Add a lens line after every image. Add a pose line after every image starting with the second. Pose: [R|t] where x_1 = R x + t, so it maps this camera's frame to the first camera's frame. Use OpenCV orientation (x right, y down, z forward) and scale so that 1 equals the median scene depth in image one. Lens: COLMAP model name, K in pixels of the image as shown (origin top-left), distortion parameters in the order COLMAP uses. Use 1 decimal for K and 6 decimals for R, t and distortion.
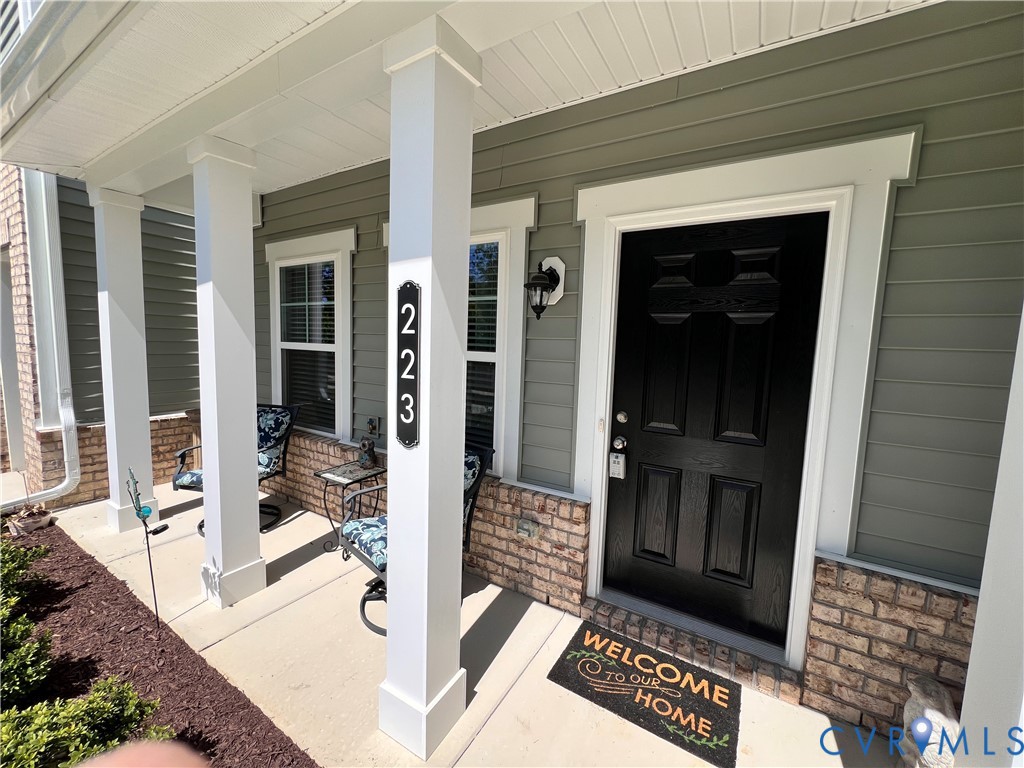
lens RADIAL K [[411.3, 0, 512.3], [0, 411.3, 381.3], [0, 0, 1]] dist [0.000261, 0.000005]
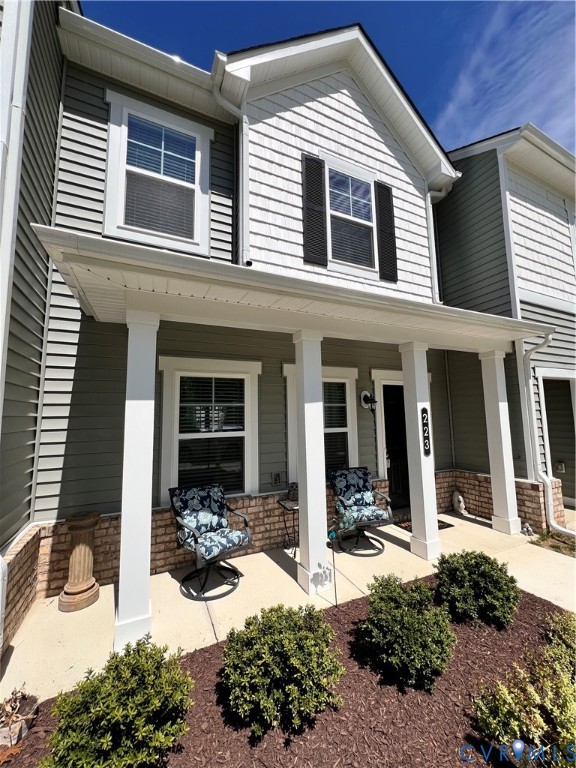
lens RADIAL K [[309.7, 0, 289.7], [0, 309.7, 384.3], [0, 0, 1]] dist [-0.000251, -0.000365]
pose [[0.551057, 0.042400, 0.833390, -1.563788], [0.111822, 0.985949, -0.124101, -0.120570], [-0.826942, 0.161578, 0.538572, 0.248273]]
